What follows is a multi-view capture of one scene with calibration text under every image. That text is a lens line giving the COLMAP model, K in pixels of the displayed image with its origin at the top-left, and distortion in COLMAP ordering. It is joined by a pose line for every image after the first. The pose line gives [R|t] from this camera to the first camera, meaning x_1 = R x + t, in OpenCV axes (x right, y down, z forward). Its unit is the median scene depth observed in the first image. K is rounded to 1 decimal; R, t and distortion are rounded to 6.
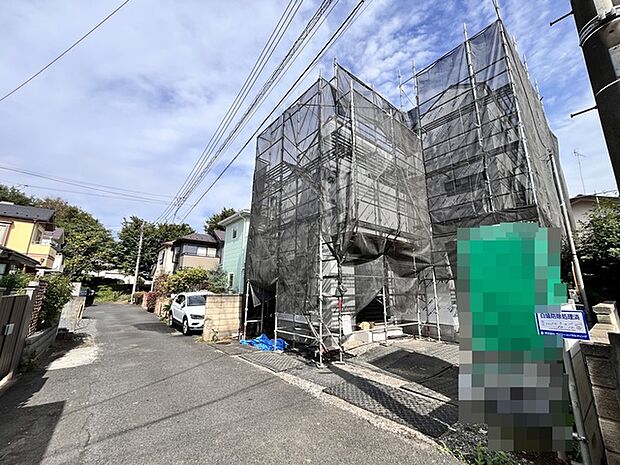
lens RADIAL K [[253.1, 0, 310.7], [0, 253.1, 231.4], [0, 0, 1]] dist [-0.001733, -0.000204]
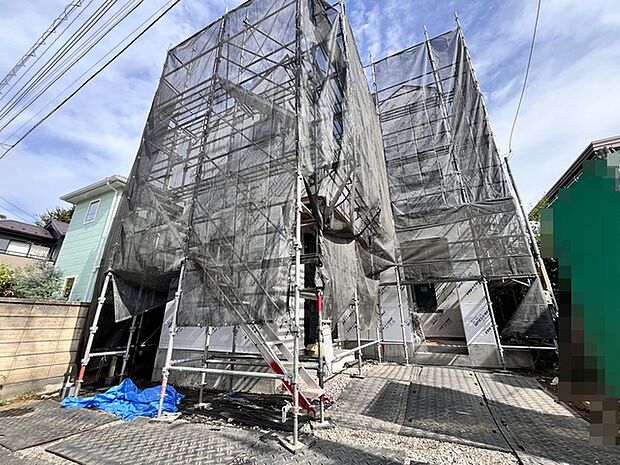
lens RADIAL K [[249.8, 0, 310.0], [0, 249.8, 231.2], [0, 0, 1]] dist [-0.002131, -0.000513]
pose [[0.903715, 0.132257, 0.407194, -0.105777], [-0.083337, 0.987239, -0.135699, 0.163874], [-0.419945, 0.088699, 0.903205, 0.404677]]
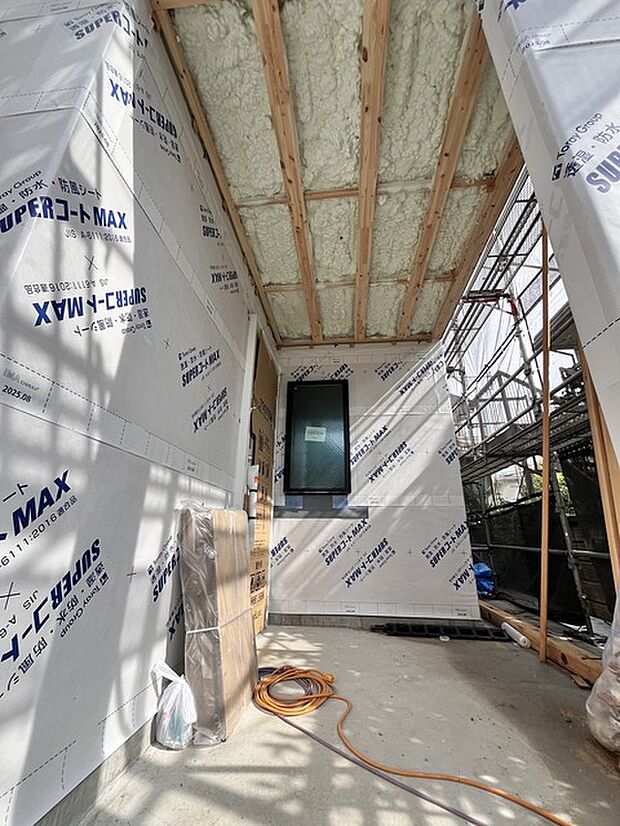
lens RADIAL K [[332.8, 0, 312.2], [0, 332.8, 412.6], [0, 0, 1]] dist [-0.002131, -0.000513]
pose [[0.708073, 0.244383, 0.662503, 0.605388], [-0.164697, 0.969483, -0.181596, 0.283847], [-0.686664, 0.019471, 0.726714, 0.958113]]
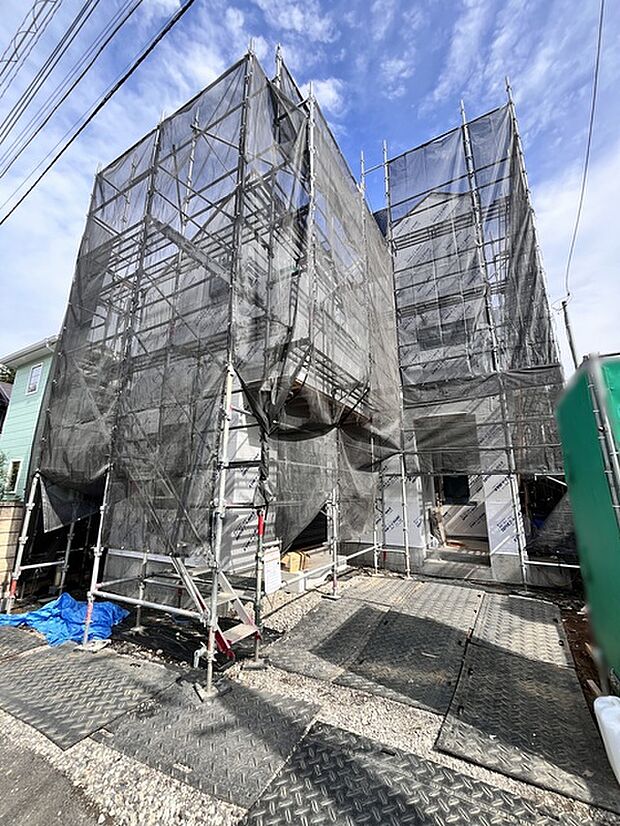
lens RADIAL K [[332.8, 0, 312.2], [0, 332.8, 412.6], [0, 0, 1]] dist [-0.002131, -0.000513]
pose [[0.932248, 0.082232, 0.352353, -0.017324], [-0.077761, 0.996610, -0.026850, 0.078762], [-0.353366, -0.002368, 0.935482, 0.328911]]
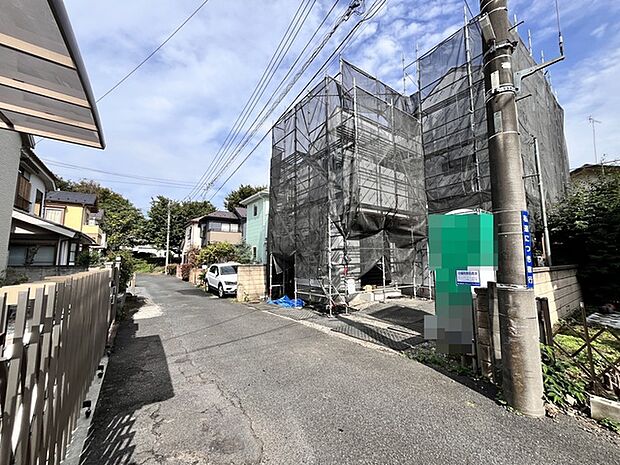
lens RADIAL K [[249.8, 0, 310.0], [0, 249.8, 231.2], [0, 0, 1]] dist [-0.002131, -0.000513]
pose [[0.997815, -0.022382, -0.062157, 0.016350], [0.029187, 0.993411, 0.110826, -0.039959], [0.059267, -0.112398, 0.991894, -0.174173]]
